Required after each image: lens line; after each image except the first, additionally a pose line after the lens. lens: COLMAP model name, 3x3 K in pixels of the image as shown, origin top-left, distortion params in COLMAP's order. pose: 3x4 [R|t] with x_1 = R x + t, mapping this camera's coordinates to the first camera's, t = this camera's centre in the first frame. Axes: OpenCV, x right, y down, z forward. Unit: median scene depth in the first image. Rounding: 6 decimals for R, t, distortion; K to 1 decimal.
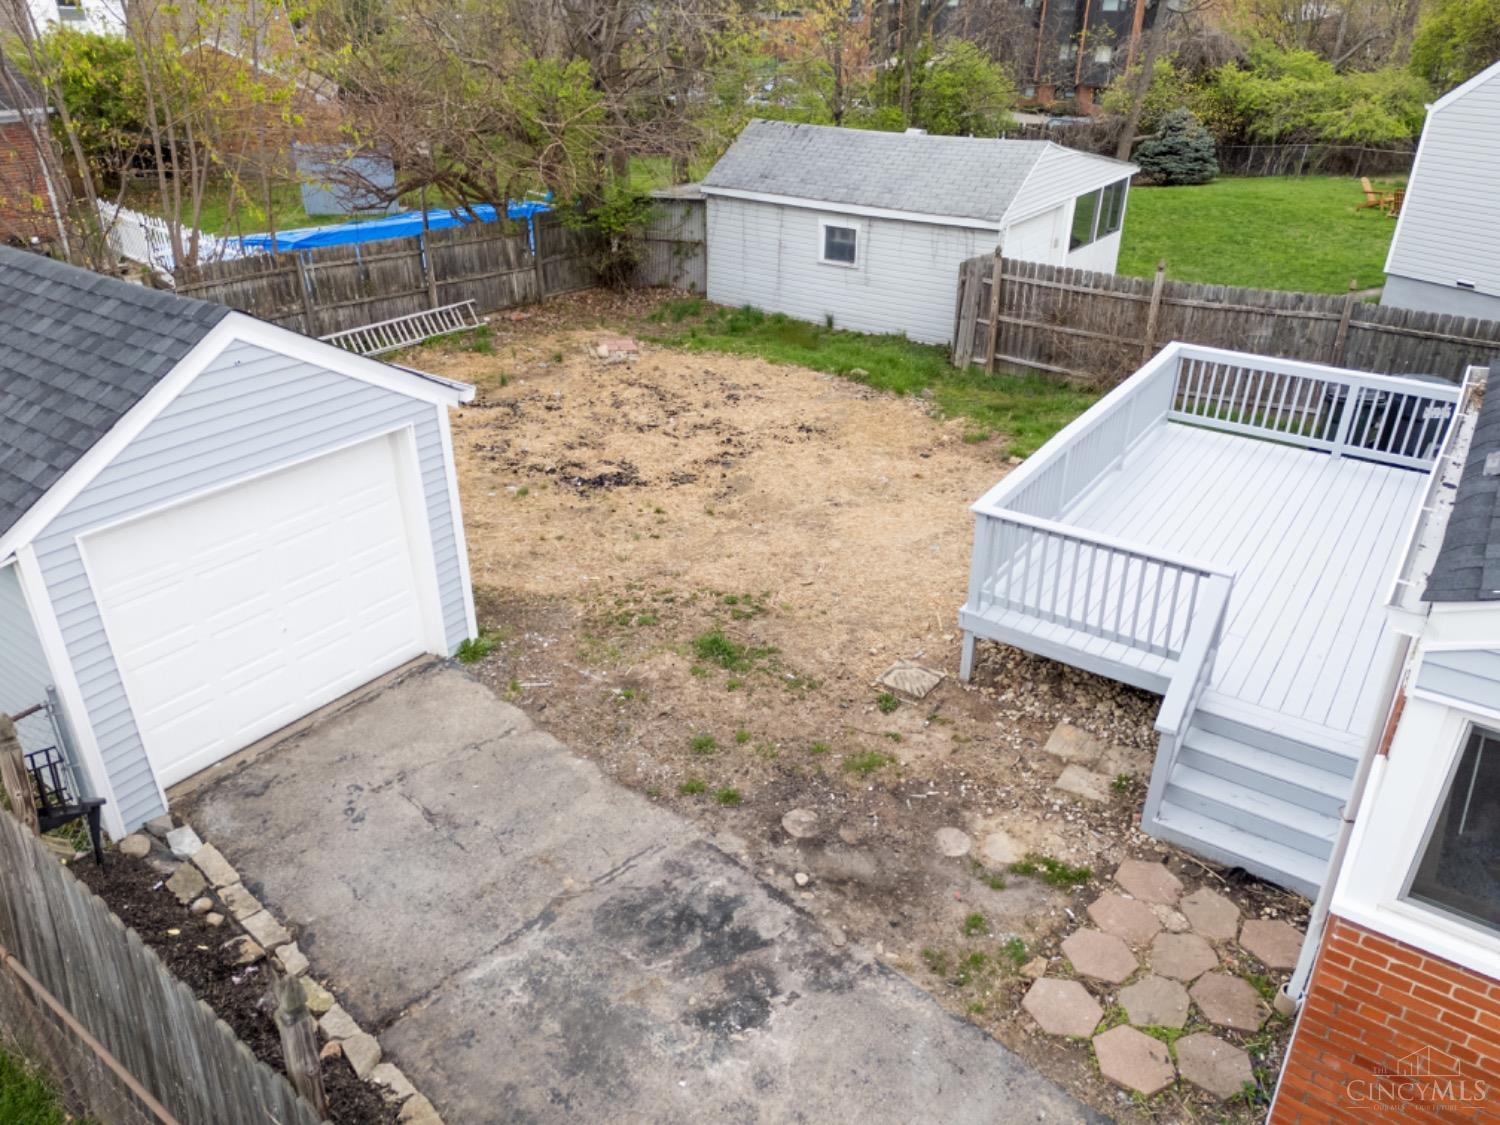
lens RADIAL K [[1122.7, 0, 754.1], [0, 1122.7, 537.4], [0, 0, 1]] dist [0.062246, 0.000962]
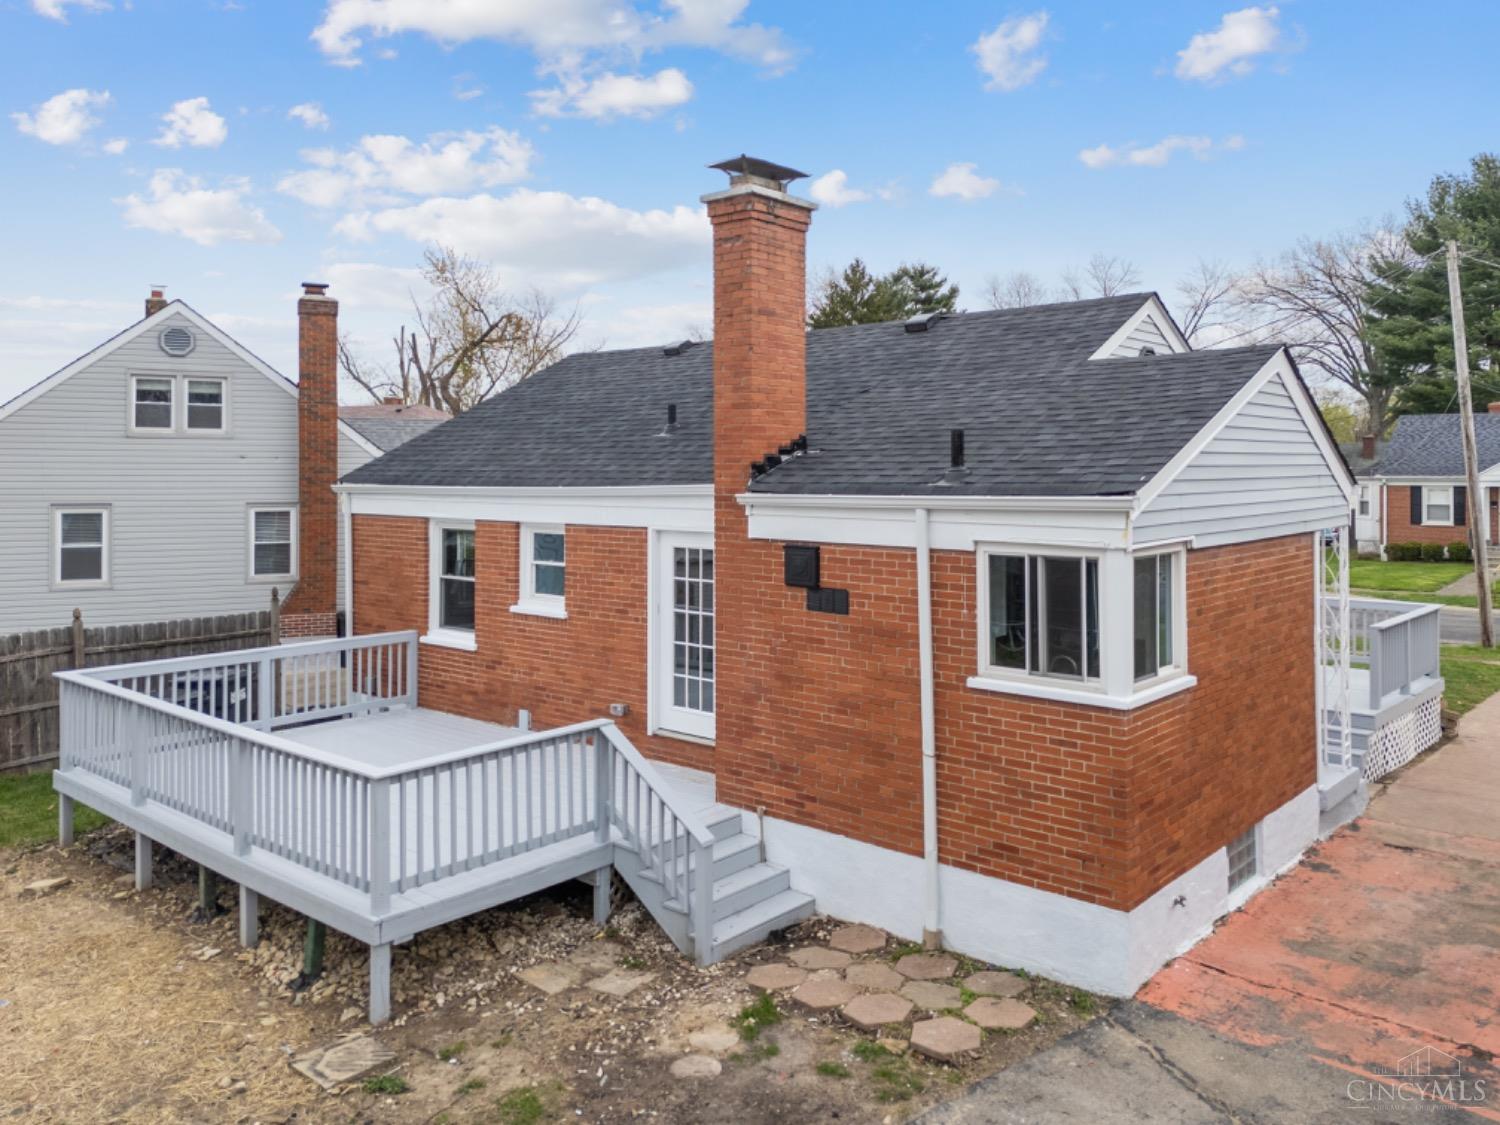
lens RADIAL K [[1122.7, 0, 754.1], [0, 1122.7, 537.4], [0, 0, 1]] dist [0.062246, 0.000962]
pose [[0.111092, -0.063111, 0.991804, -0.306738], [0.432873, 0.901411, 0.008873, -0.036533], [-0.894584, 0.428339, 0.127459, 0.329810]]
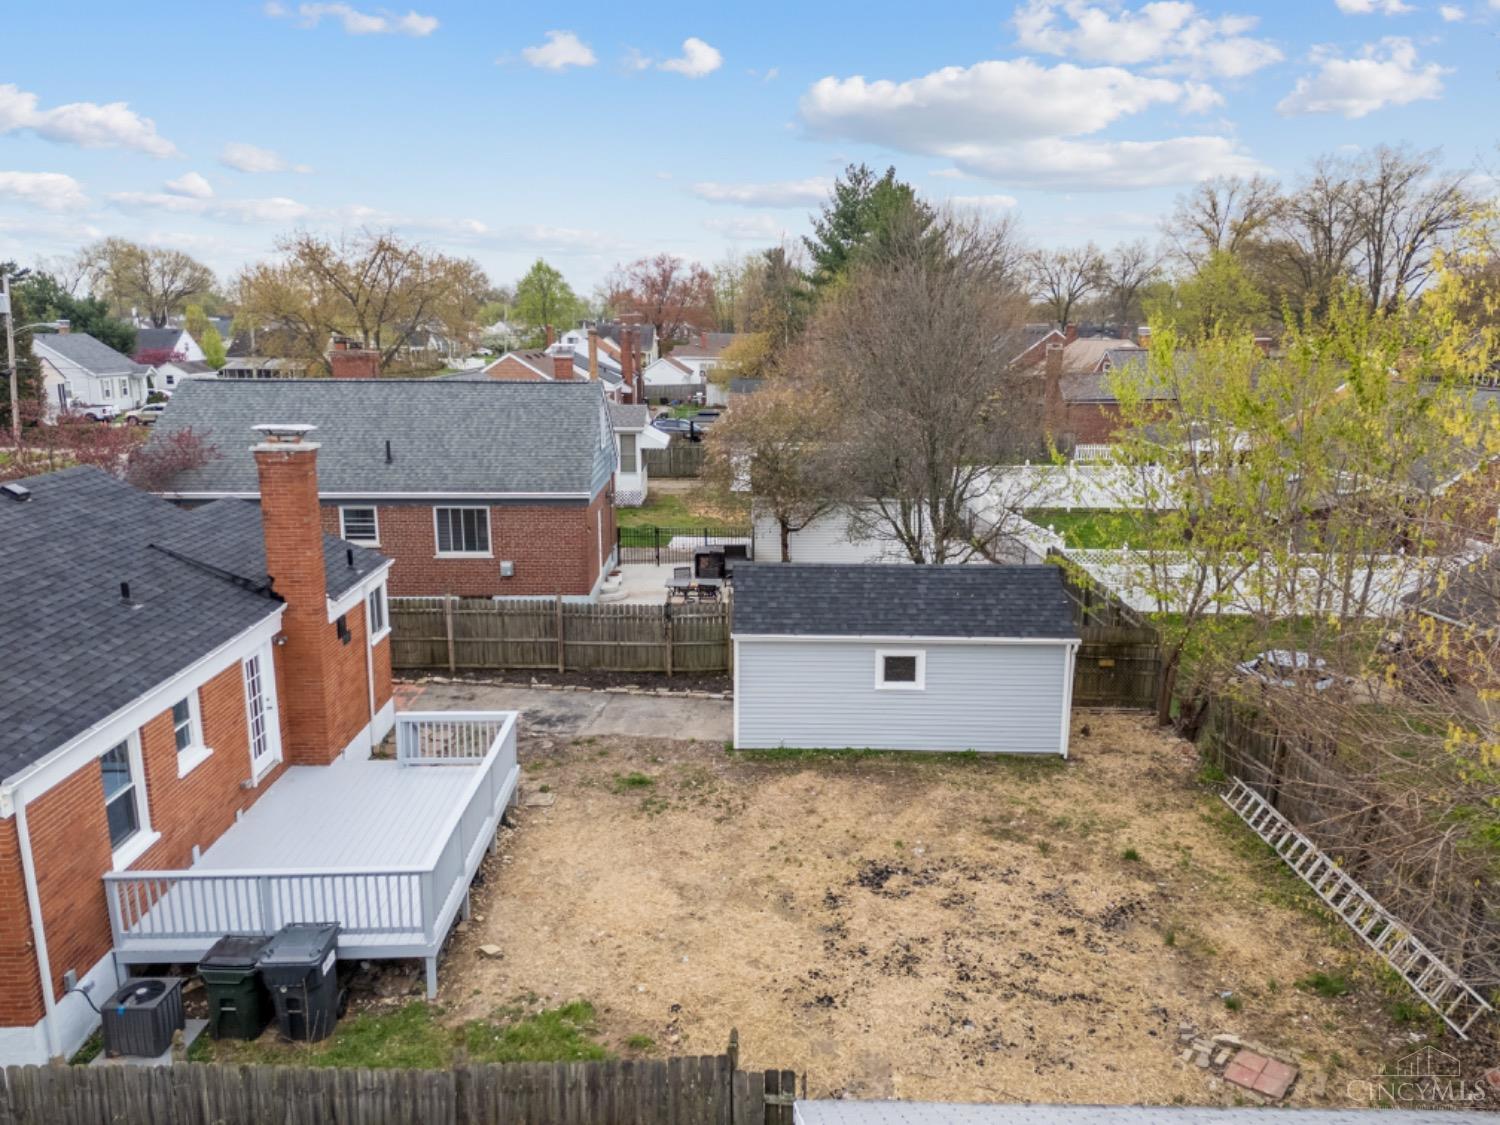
lens RADIAL K [[1122.2, 0, 742.0], [0, 1122.2, 553.1], [0, 0, 1]] dist [0.097439, -0.120333]
pose [[-0.819186, 0.109197, -0.563037, 0.552031], [-0.260280, 0.804009, 0.534624, -0.823504], [0.511066, 0.584504, -0.630212, 1.308415]]
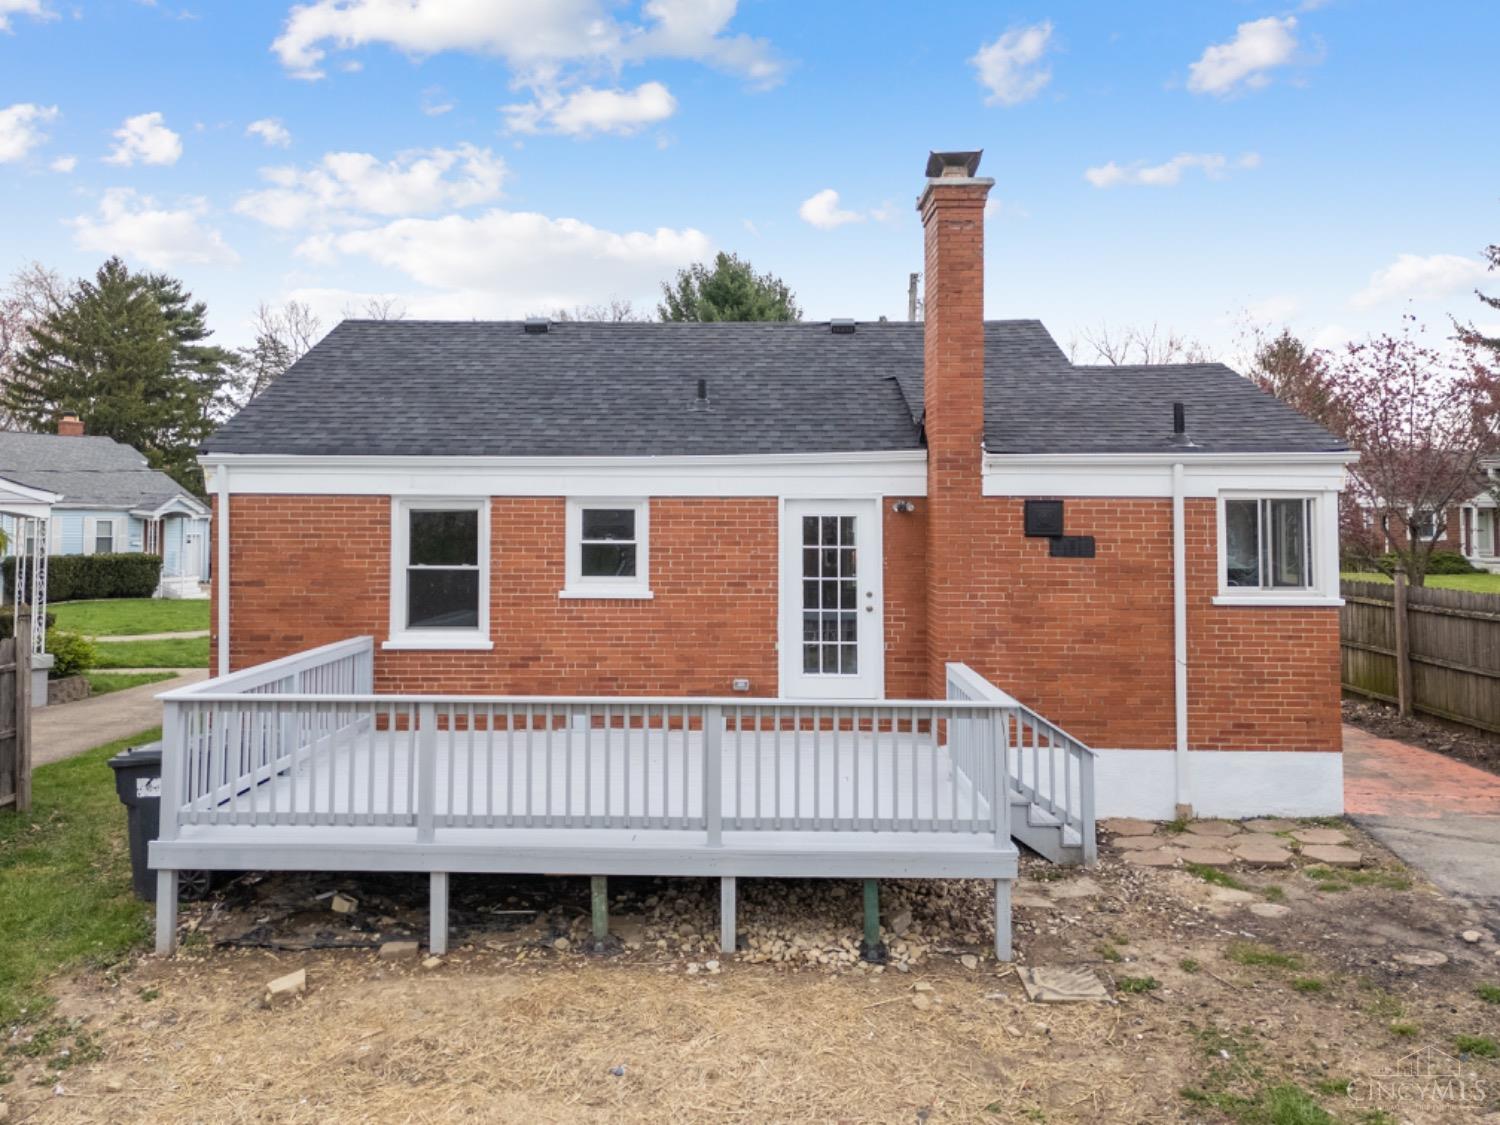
lens RADIAL K [[1122.2, 0, 742.0], [0, 1122.2, 553.1], [0, 0, 1]] dist [0.097439, -0.120333]
pose [[-0.549049, -0.032338, 0.835164, -0.195984], [0.357990, 0.893849, 0.269958, -0.221210], [-0.755240, 0.447201, -0.479190, 0.820351]]
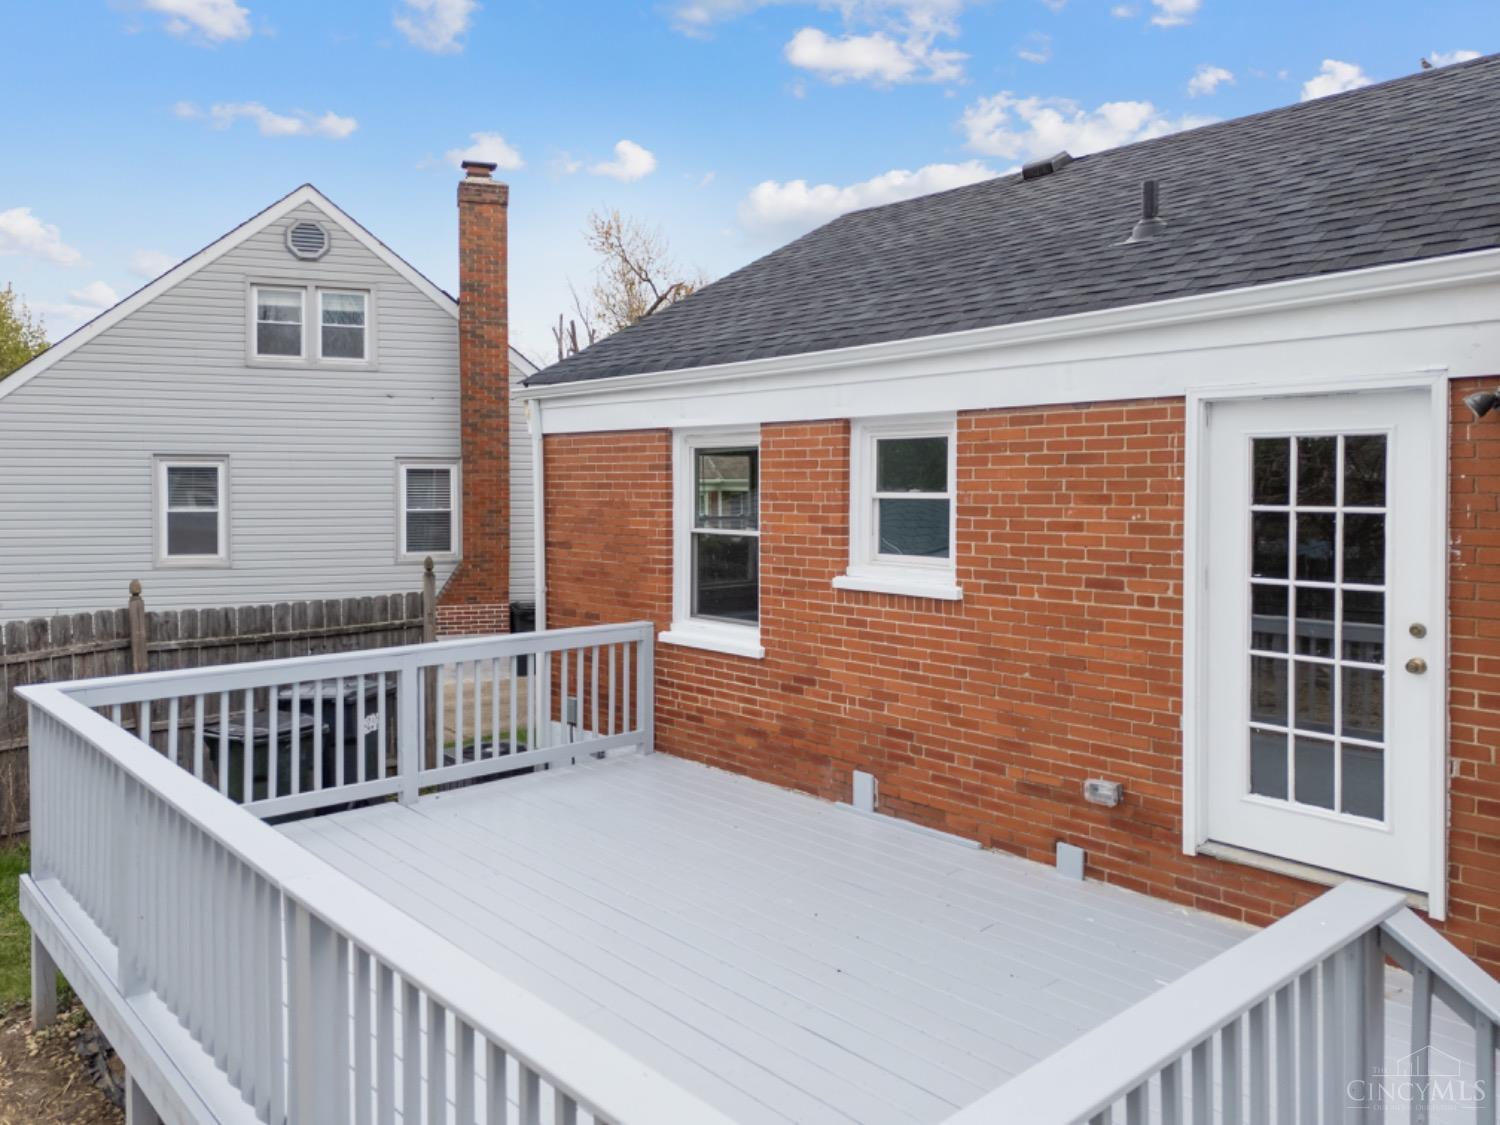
lens RADIAL K [[1176.6, 0, 713.7], [0, 1176.6, 562.9], [0, 0, 1]] dist [0.171451, -0.201122]
pose [[0.277508, -0.080303, 0.957361, 0.002057], [0.426878, 0.903035, -0.047992, -0.061827], [-0.860677, 0.421995, 0.284879, 0.505929]]
